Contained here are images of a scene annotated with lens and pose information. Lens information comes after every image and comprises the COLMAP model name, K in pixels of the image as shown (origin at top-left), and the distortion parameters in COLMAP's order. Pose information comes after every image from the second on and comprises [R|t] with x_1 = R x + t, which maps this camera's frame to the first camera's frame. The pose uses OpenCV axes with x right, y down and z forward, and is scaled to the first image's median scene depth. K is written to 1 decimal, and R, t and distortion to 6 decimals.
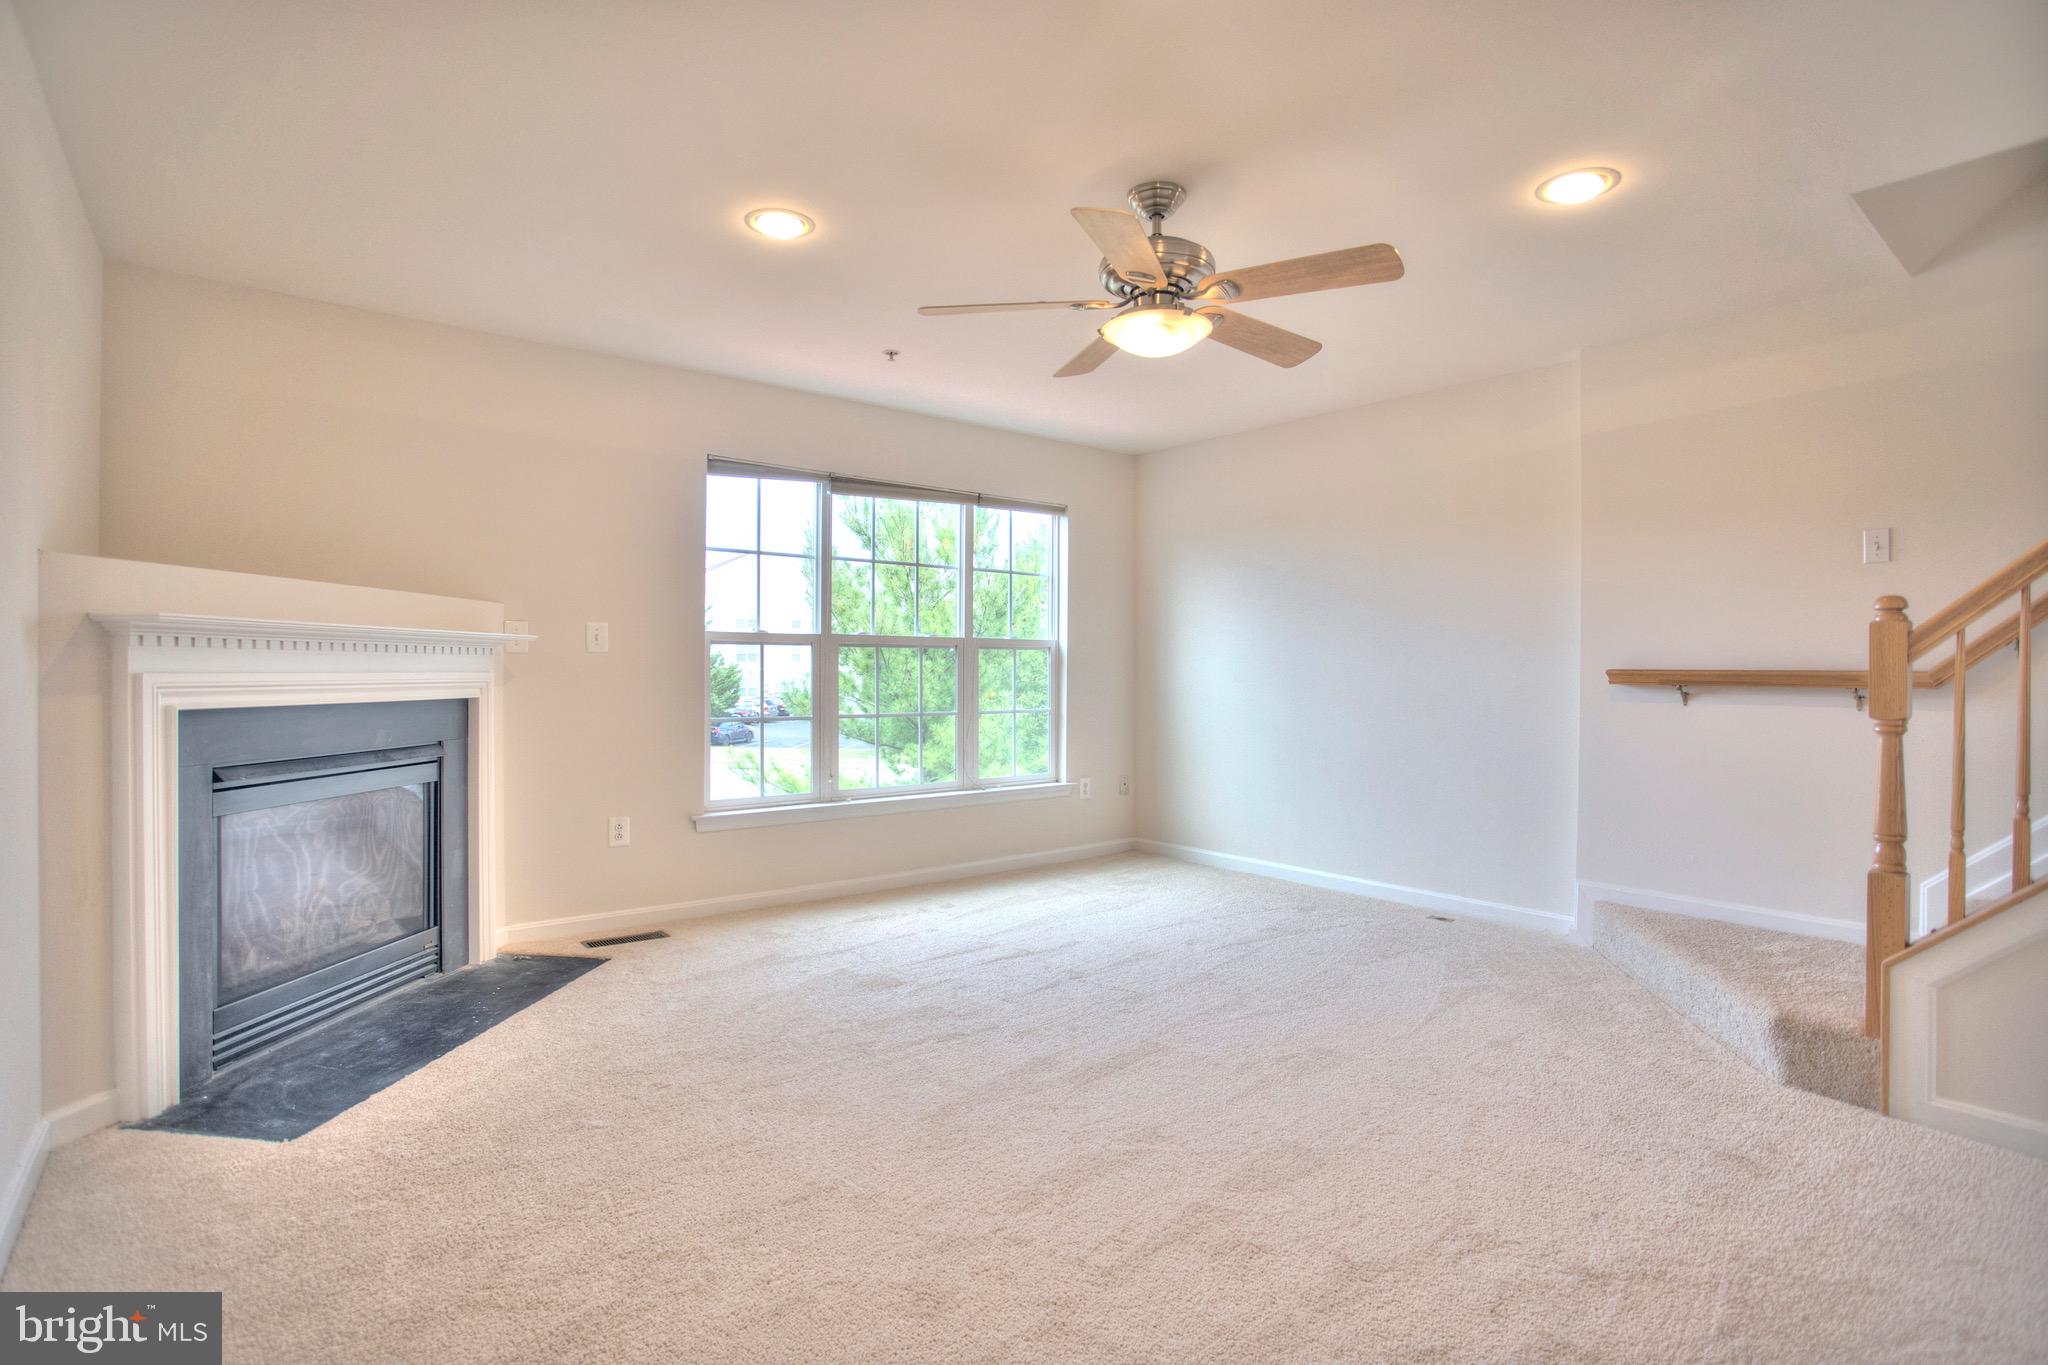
lens RADIAL K [[1004.5, 0, 1024.0], [0, 1004.5, 682.5], [0, 0, 1]] dist [-0.072968, 0.032814]
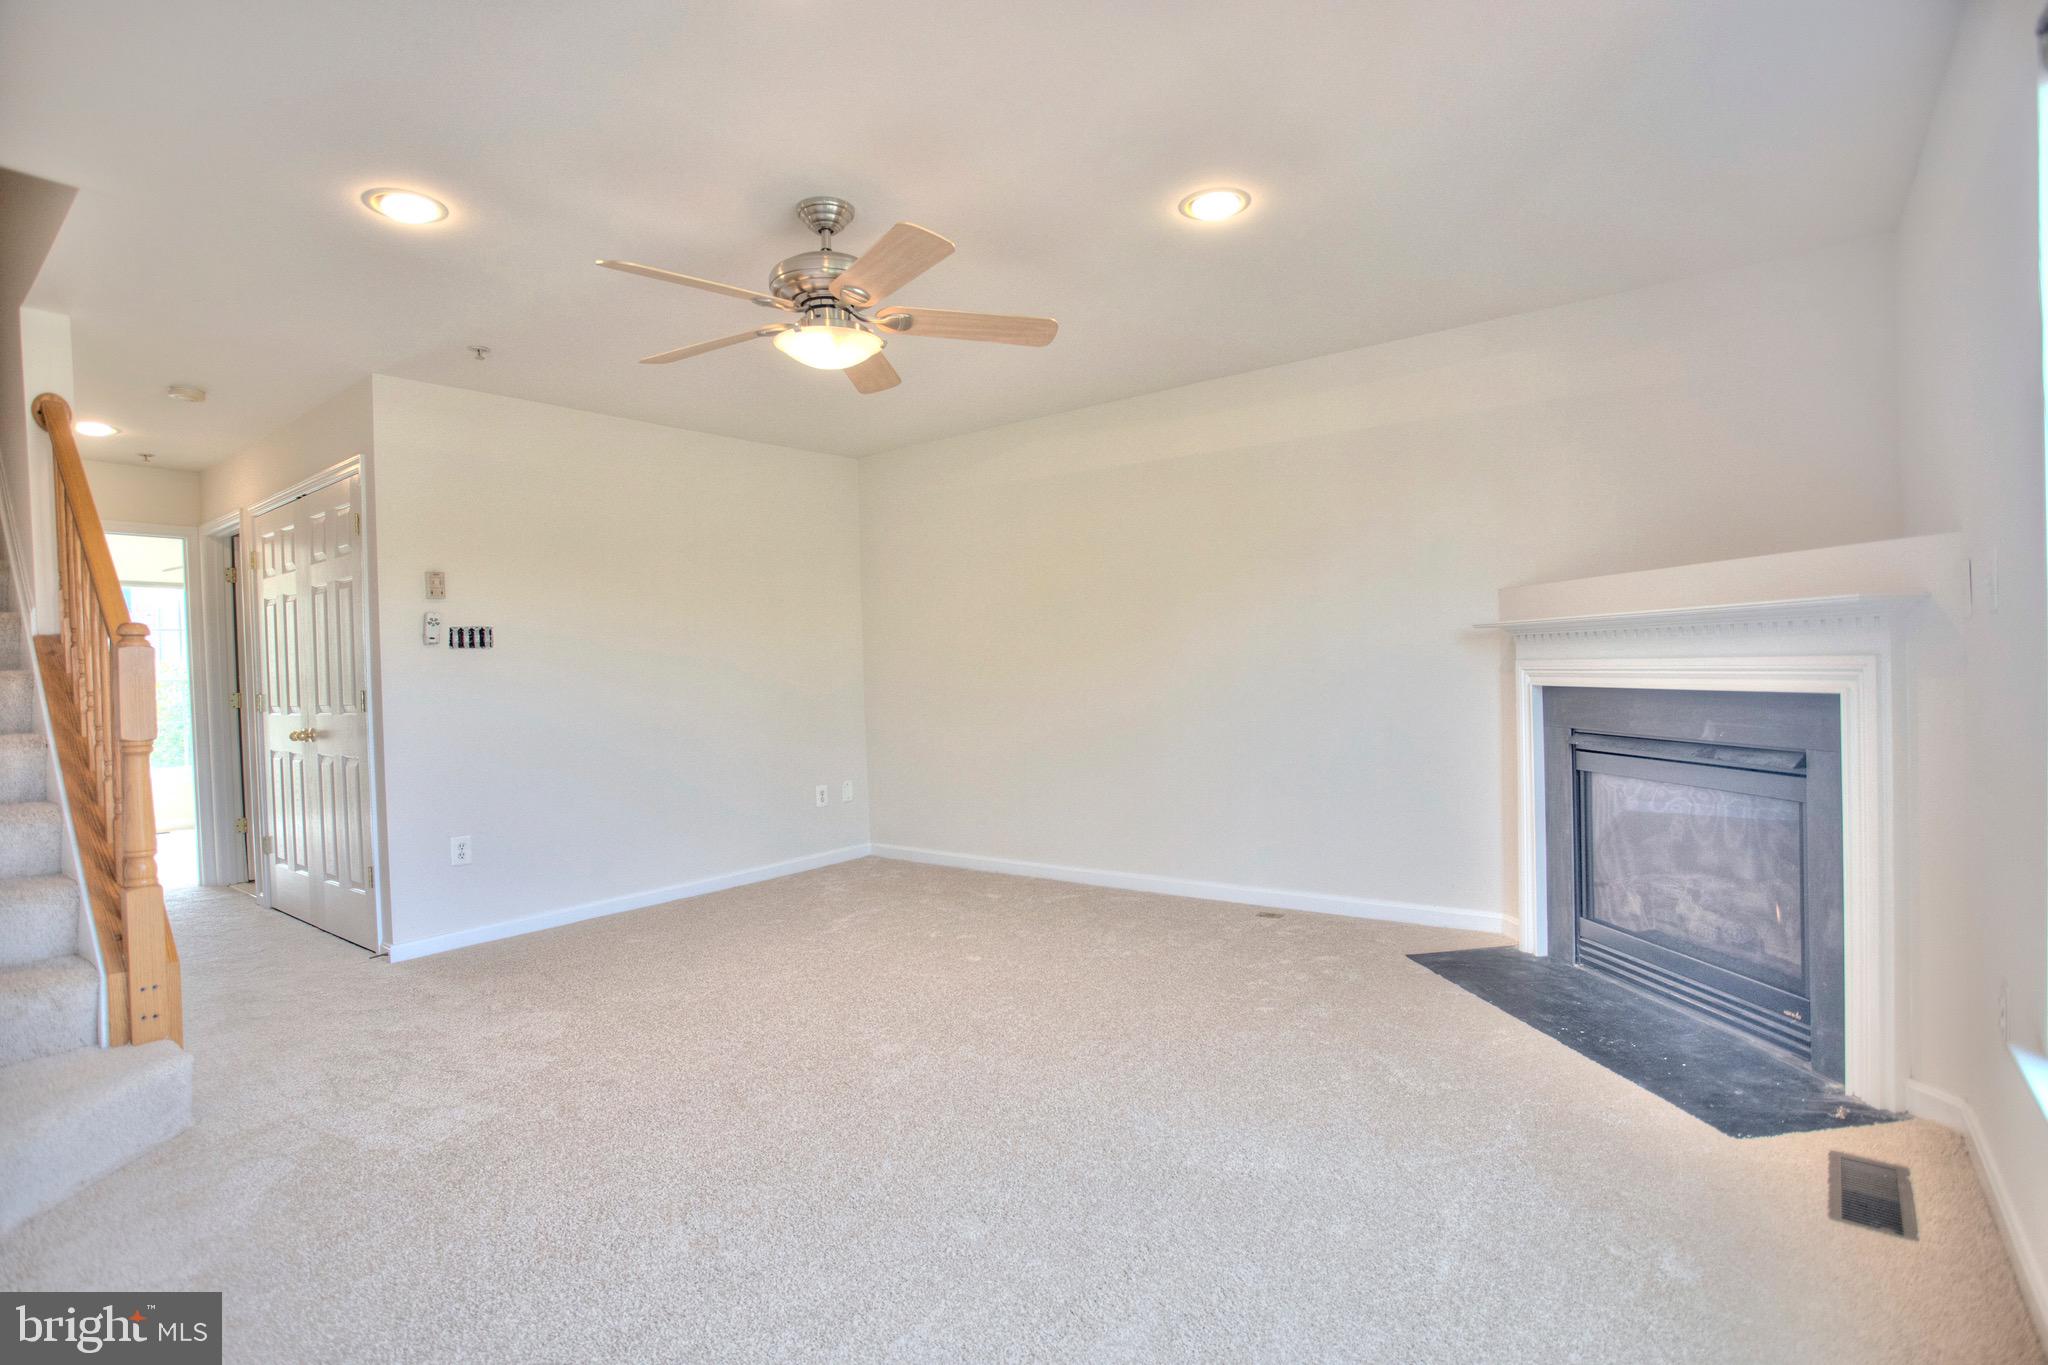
lens RADIAL K [[1004.5, 0, 1024.0], [0, 1004.5, 682.5], [0, 0, 1]] dist [-0.072968, 0.032814]
pose [[-0.975637, 0.027723, -0.217633, 0.154803], [0.023042, 0.999446, 0.024017, -0.024447], [0.218179, 0.018417, -0.975735, 1.892147]]
